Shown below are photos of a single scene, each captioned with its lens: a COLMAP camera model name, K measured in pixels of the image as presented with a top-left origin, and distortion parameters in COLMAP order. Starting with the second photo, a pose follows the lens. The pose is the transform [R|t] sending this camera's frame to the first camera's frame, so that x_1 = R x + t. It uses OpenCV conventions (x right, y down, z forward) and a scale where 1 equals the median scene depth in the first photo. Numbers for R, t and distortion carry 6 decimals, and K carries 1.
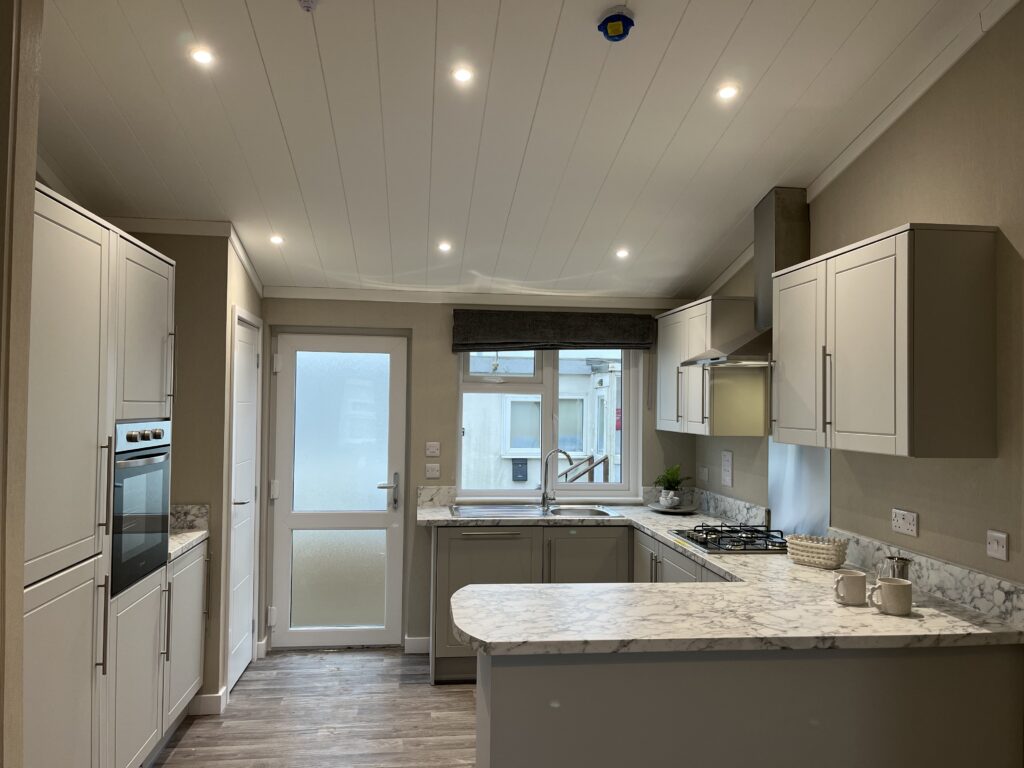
lens RADIAL K [[769.8, 0, 512.0], [0, 769.8, 384.0], [0, 0, 1]] dist [0.031751, -0.006276]
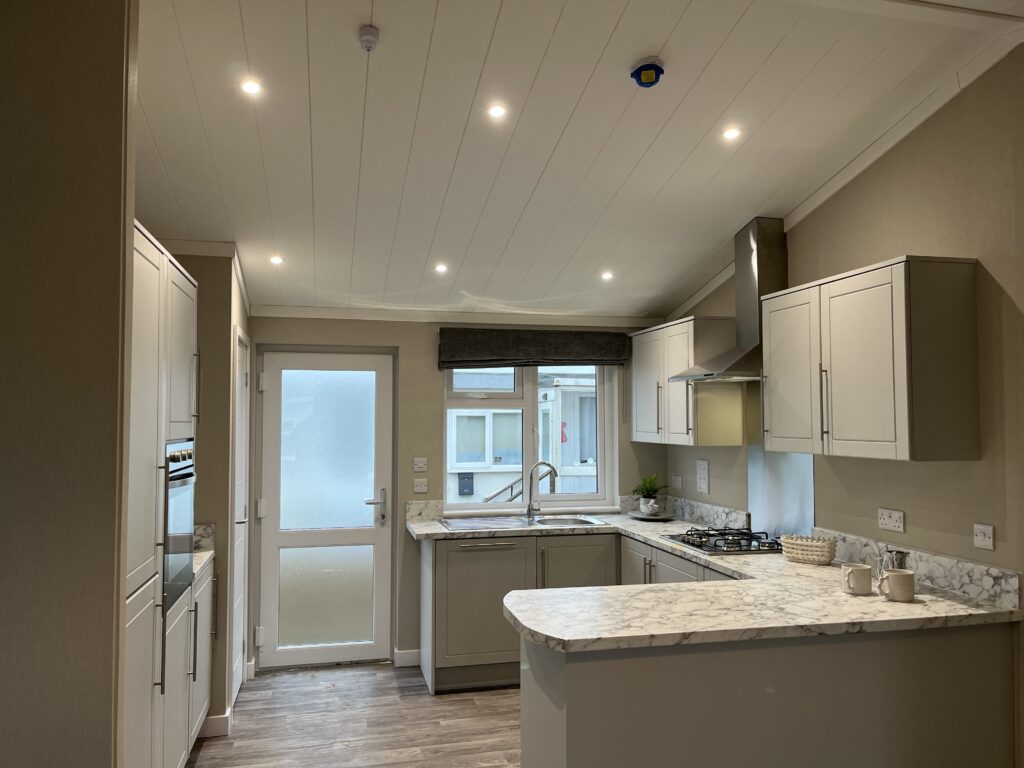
lens RADIAL K [[769.8, 0, 512.0], [0, 769.8, 384.0], [0, 0, 1]] dist [0.031751, -0.006276]
pose [[0.993572, -0.009543, 0.112797, -0.119413], [0.011620, 0.999774, -0.017776, -0.003128], [-0.112601, 0.018973, 0.993459, -0.038836]]
